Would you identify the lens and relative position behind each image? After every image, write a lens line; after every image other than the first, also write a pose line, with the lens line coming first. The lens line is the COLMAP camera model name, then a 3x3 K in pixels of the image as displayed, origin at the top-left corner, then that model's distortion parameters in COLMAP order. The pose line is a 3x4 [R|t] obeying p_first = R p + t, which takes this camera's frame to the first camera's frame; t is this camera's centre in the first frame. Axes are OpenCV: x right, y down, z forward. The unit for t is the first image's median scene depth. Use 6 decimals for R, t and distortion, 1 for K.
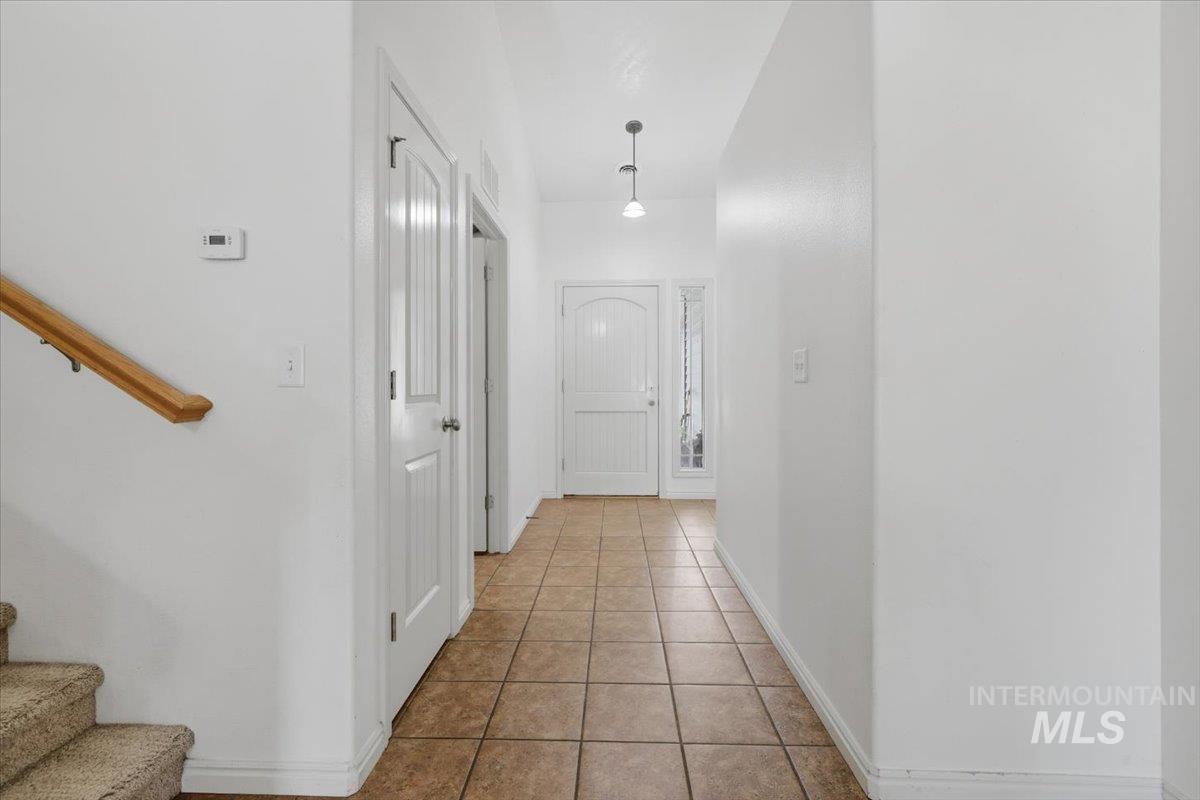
lens RADIAL K [[511.8, 0, 597.6], [0, 511.8, 387.9], [0, 0, 1]] dist [0.000262, 0.000131]
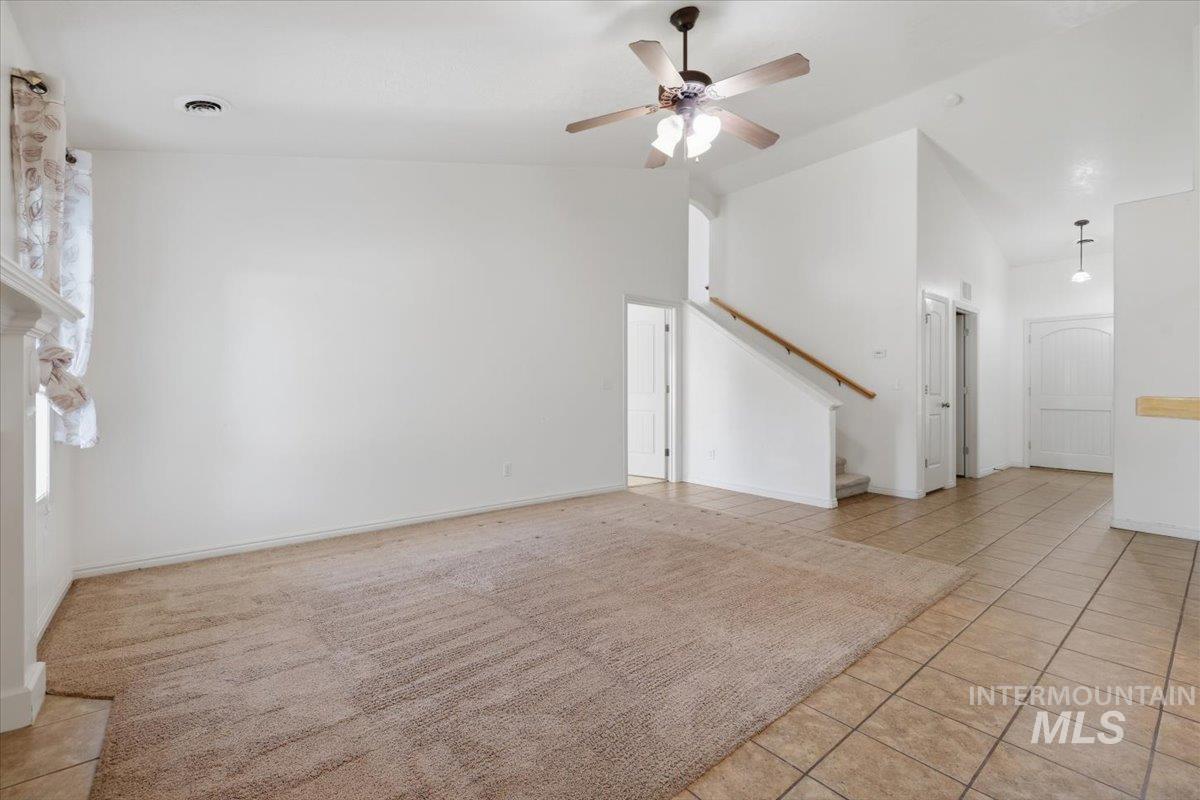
lens RADIAL K [[511.8, 0, 597.6], [0, 511.8, 387.9], [0, 0, 1]] dist [0.000262, 0.000131]
pose [[0.658145, 0.002006, -0.752888, 0.328720], [-0.008732, 0.999950, -0.004970, 0.008236], [0.752840, 0.009845, 0.658130, -1.323563]]
